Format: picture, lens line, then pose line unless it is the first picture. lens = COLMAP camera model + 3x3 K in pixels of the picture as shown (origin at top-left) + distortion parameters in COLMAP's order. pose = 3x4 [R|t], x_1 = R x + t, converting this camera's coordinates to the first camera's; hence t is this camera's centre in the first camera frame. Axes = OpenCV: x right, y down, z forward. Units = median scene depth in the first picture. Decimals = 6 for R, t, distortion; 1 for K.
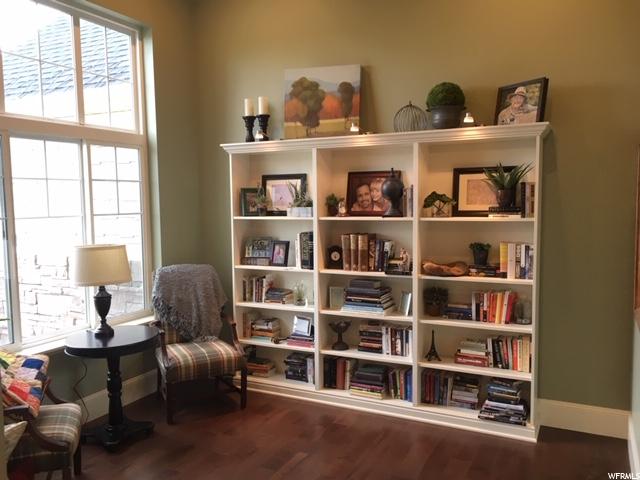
lens RADIAL K [[547.3, 0, 320.0], [0, 547.3, 244.3], [0, 0, 1]] dist [0.067305, -0.060077]
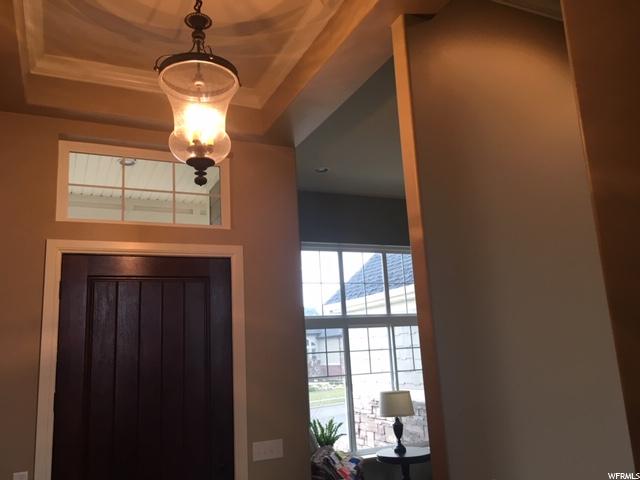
lens RADIAL K [[547.3, 0, 322.1], [0, 547.3, 239.9], [0, 0, 1]] dist [0.067305, -0.060077]
pose [[0.783023, -0.164099, -0.599955, 0.473992], [-0.001609, 0.964032, -0.265781, 0.003867], [0.621991, 0.209078, 0.754595, -0.445214]]
